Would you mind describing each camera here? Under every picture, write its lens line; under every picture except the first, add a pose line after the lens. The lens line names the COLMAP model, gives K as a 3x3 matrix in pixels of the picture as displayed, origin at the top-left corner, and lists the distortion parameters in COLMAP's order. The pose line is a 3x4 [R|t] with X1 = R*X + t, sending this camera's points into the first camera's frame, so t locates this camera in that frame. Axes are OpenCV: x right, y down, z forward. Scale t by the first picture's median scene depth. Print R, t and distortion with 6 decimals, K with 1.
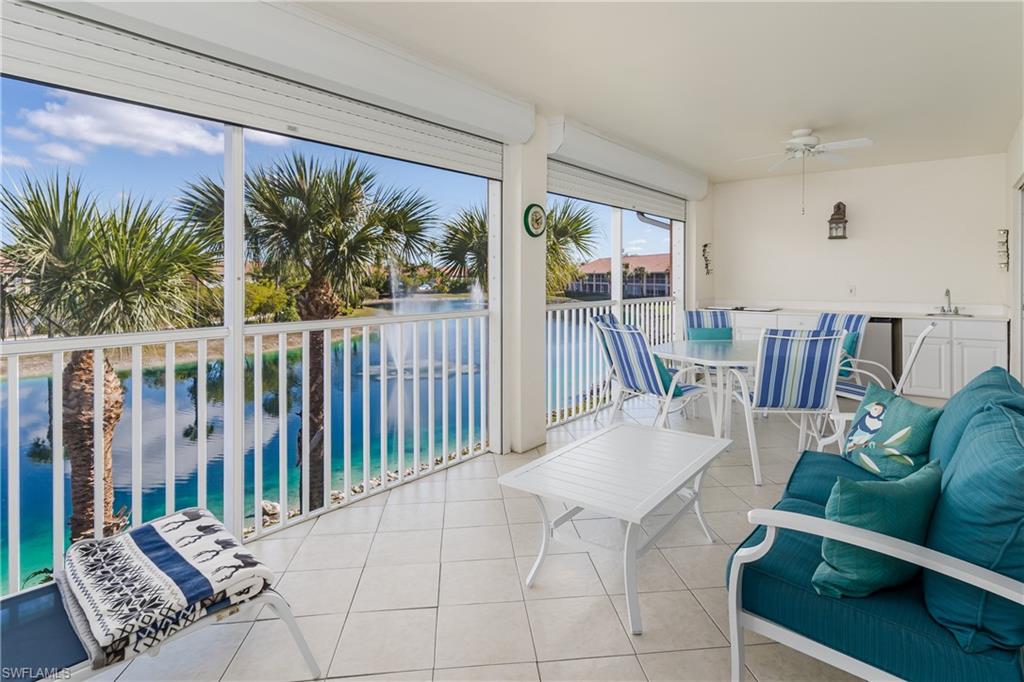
lens RADIAL K [[516.9, 0, 507.2], [0, 516.9, 301.4], [0, 0, 1]] dist [0.000373, 0.000368]
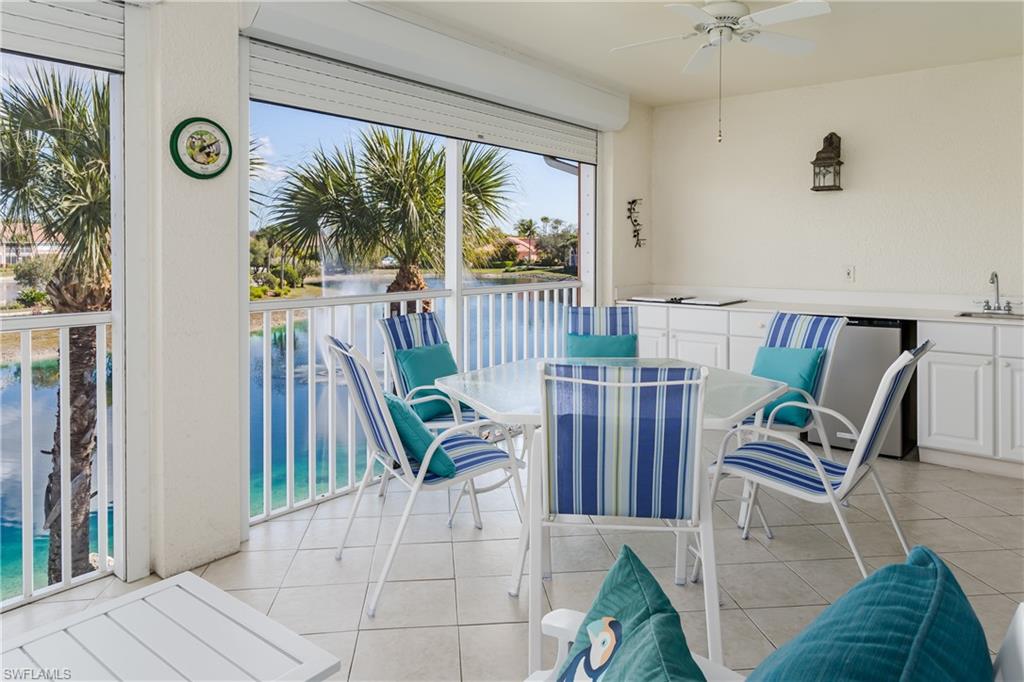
lens RADIAL K [[621.4, 0, 512.0], [0, 621.4, 283.3], [0, 0, 1]] dist [0.008275, 0.000135]
pose [[0.999922, 0.002544, -0.012204, 0.262616], [-0.002424, 0.999948, 0.009872, -0.014535], [0.012229, -0.009841, 0.999877, 0.233163]]
